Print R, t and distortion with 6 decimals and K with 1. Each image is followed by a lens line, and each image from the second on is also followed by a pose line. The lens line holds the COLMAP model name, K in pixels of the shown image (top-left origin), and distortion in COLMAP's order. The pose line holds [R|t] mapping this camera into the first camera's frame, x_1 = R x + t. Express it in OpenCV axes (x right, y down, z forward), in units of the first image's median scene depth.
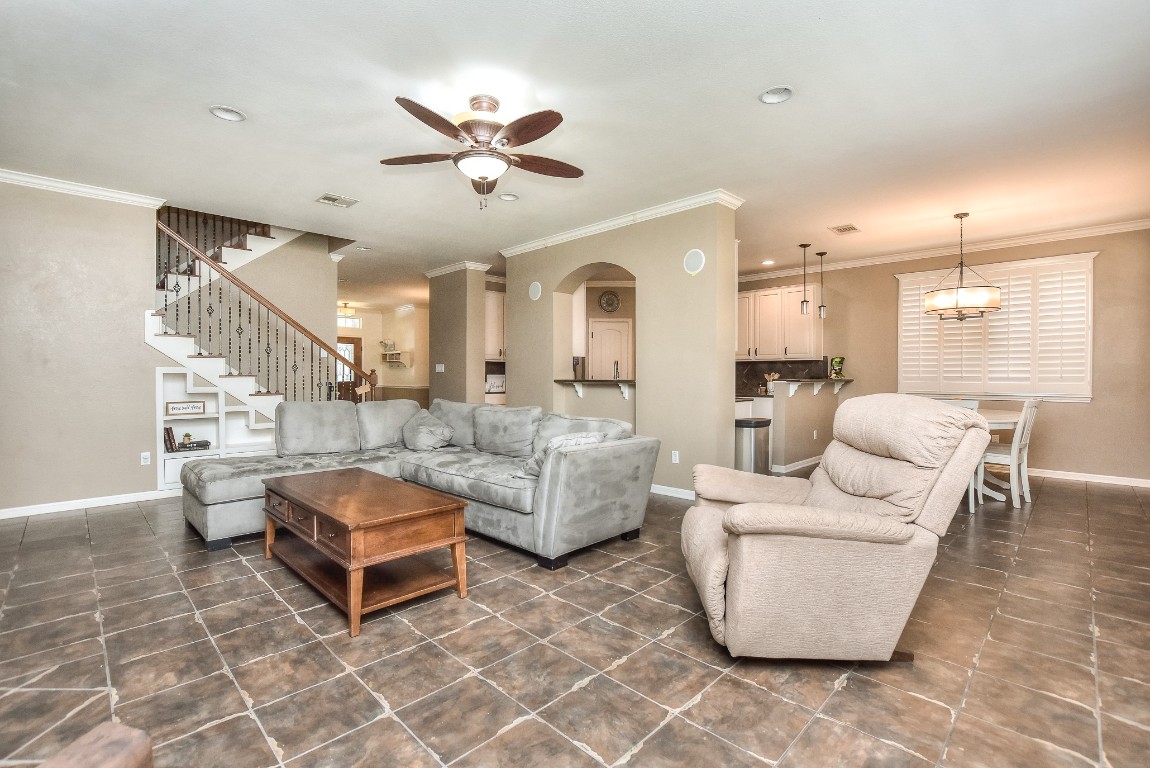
lens RADIAL K [[518.0, 0, 569.7], [0, 518.0, 380.5], [0, 0, 1]] dist [-0.015464, 0.002420]
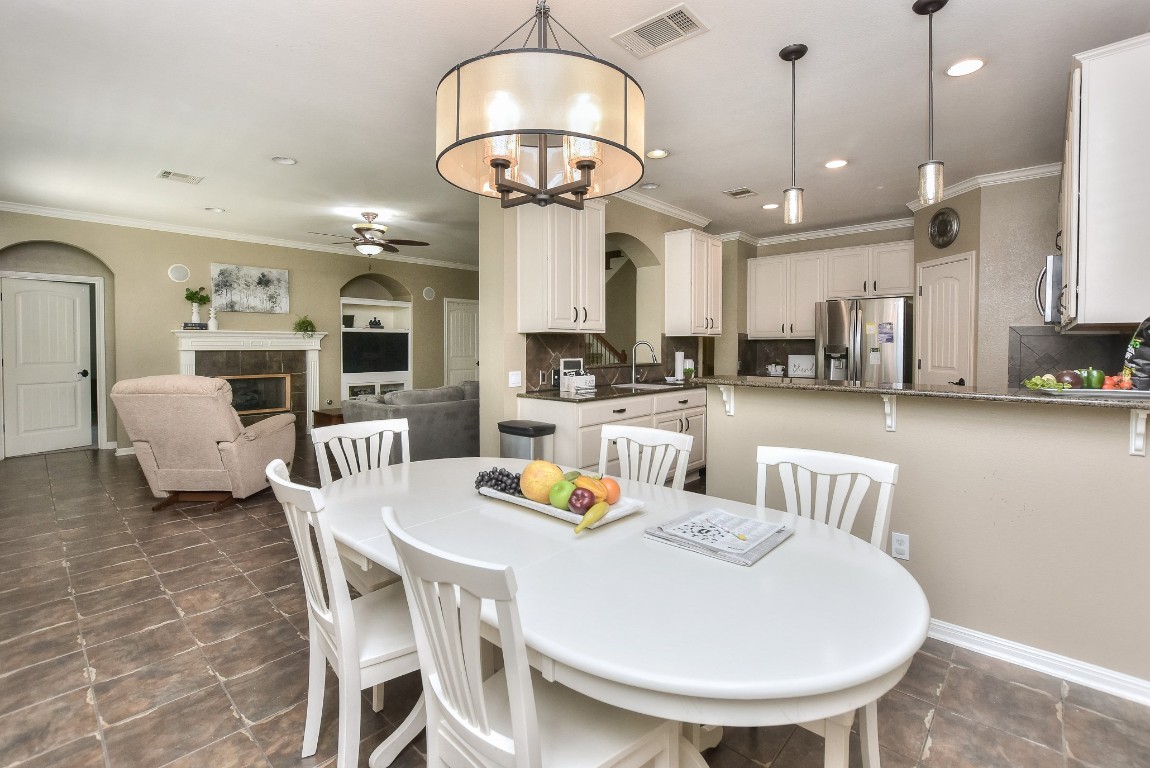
lens RADIAL K [[518.0, 0, 566.8], [0, 518.0, 357.4], [0, 0, 1]] dist [-0.015464, 0.002420]
pose [[0.034282, 0.020402, -0.999204, 2.038627], [-0.012369, 0.999724, 0.019988, -0.065611], [0.999336, 0.011674, 0.034525, 1.920628]]
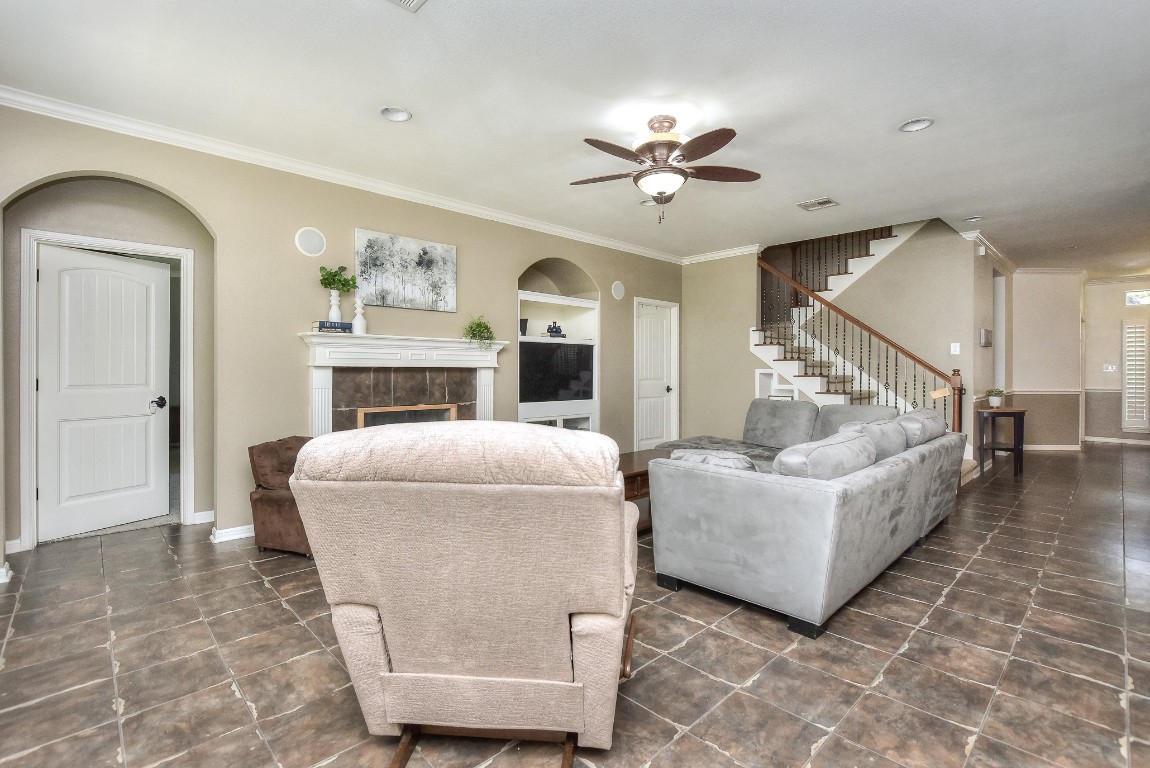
lens RADIAL K [[518.0, 0, 567.0], [0, 518.0, 374.4], [0, 0, 1]] dist [-0.015464, 0.002420]
pose [[-0.024798, 0.008377, -0.999657, 1.037214], [-0.015186, 0.999846, 0.008755, -0.028441], [0.999577, 0.015398, -0.024667, 0.963246]]
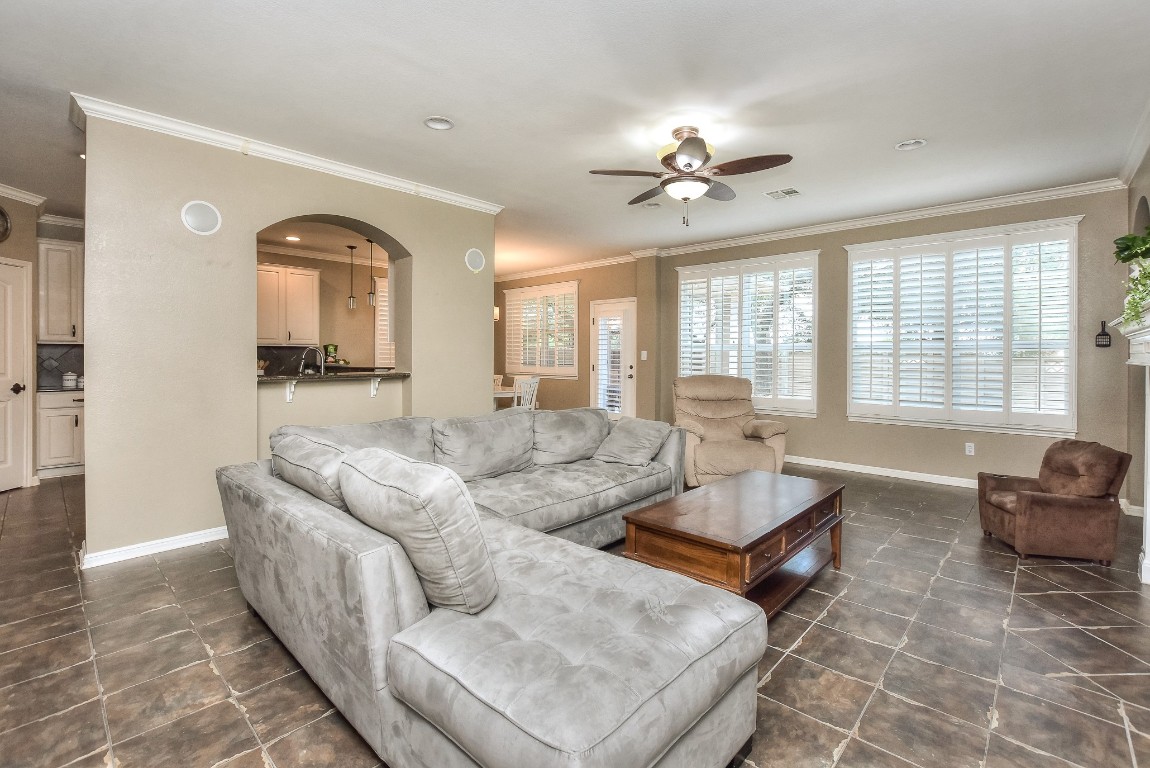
lens RADIAL K [[518.0, 0, 579.4], [0, 518.0, 354.6], [0, 0, 1]] dist [-0.015464, 0.002420]
pose [[-0.050109, -0.001533, 0.998743, -1.484450], [0.007430, 0.999971, 0.001907, -0.061178], [-0.998716, 0.007516, -0.050096, 1.487811]]
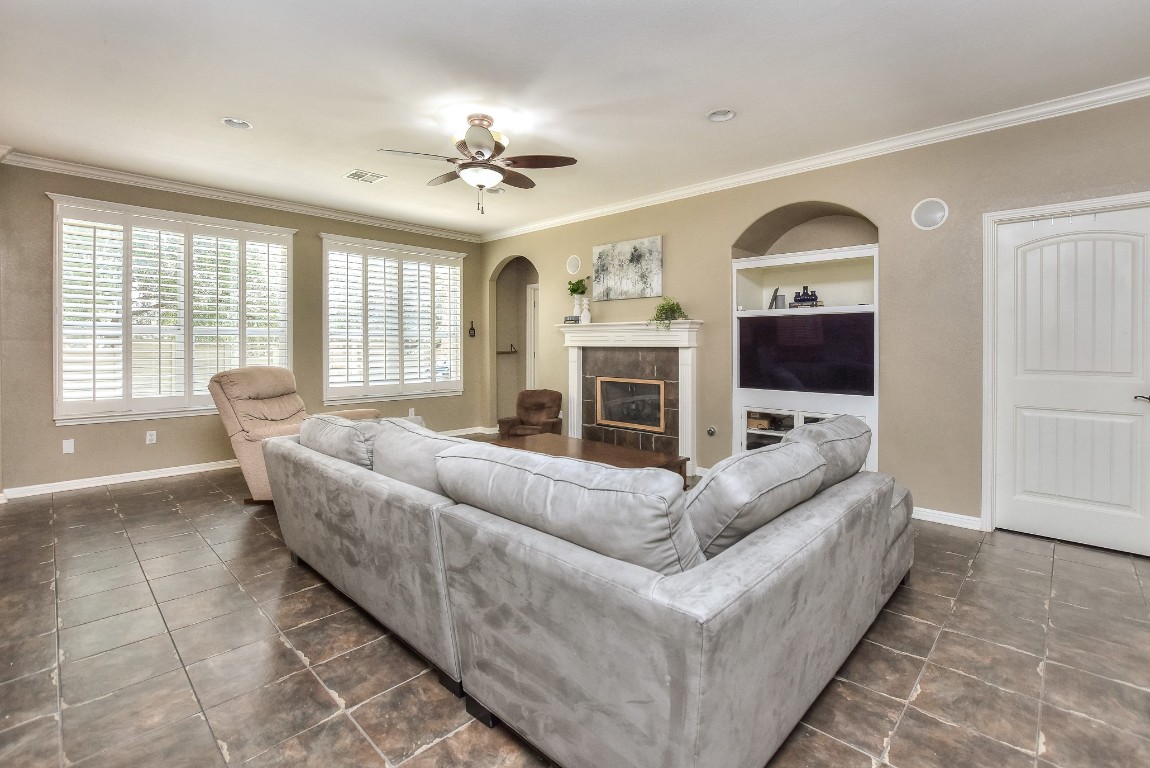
lens RADIAL K [[518.0, 0, 580.9], [0, 518.0, 345.4], [0, 0, 1]] dist [-0.015464, 0.002420]
pose [[-0.999310, -0.004303, -0.036902, -0.402655], [-0.004824, 0.999890, 0.014058, -0.064750], [0.036837, 0.014226, -0.999220, 2.482504]]
